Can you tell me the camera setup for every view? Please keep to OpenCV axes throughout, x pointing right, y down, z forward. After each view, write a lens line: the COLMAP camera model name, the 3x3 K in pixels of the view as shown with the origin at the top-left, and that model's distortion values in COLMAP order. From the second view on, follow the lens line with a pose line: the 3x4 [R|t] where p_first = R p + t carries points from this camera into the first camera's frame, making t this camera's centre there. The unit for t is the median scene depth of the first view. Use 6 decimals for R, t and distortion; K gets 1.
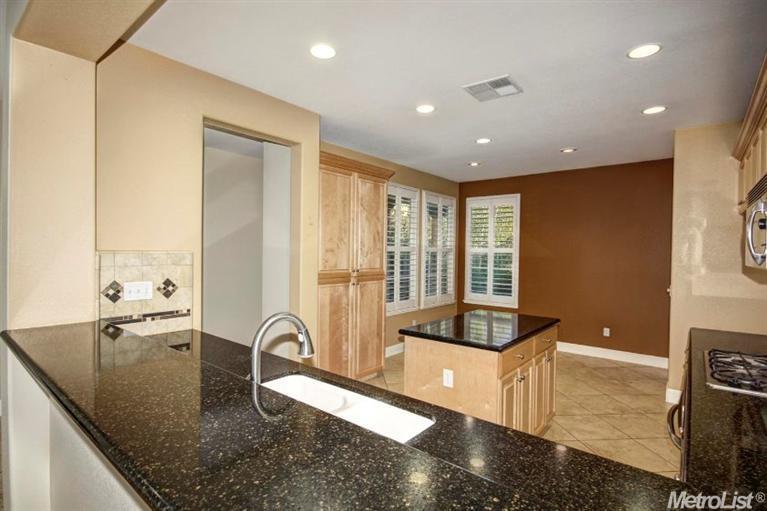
lens RADIAL K [[385.6, 0, 383.0], [0, 385.6, 260.4], [0, 0, 1]] dist [0.005247, 0.000417]
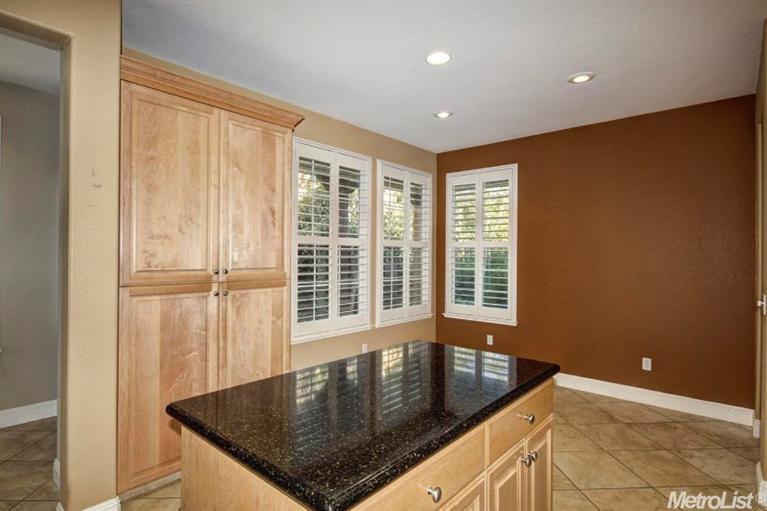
lens RADIAL K [[409.5, 0, 383.5], [0, 409.5, 255.5], [0, 0, 1]] dist [0.002843, 0.000074]
pose [[0.999417, -0.005617, -0.033684, 0.138797], [0.004896, 0.999758, -0.021467, 0.011001], [0.033796, 0.021289, 0.999202, 0.253636]]
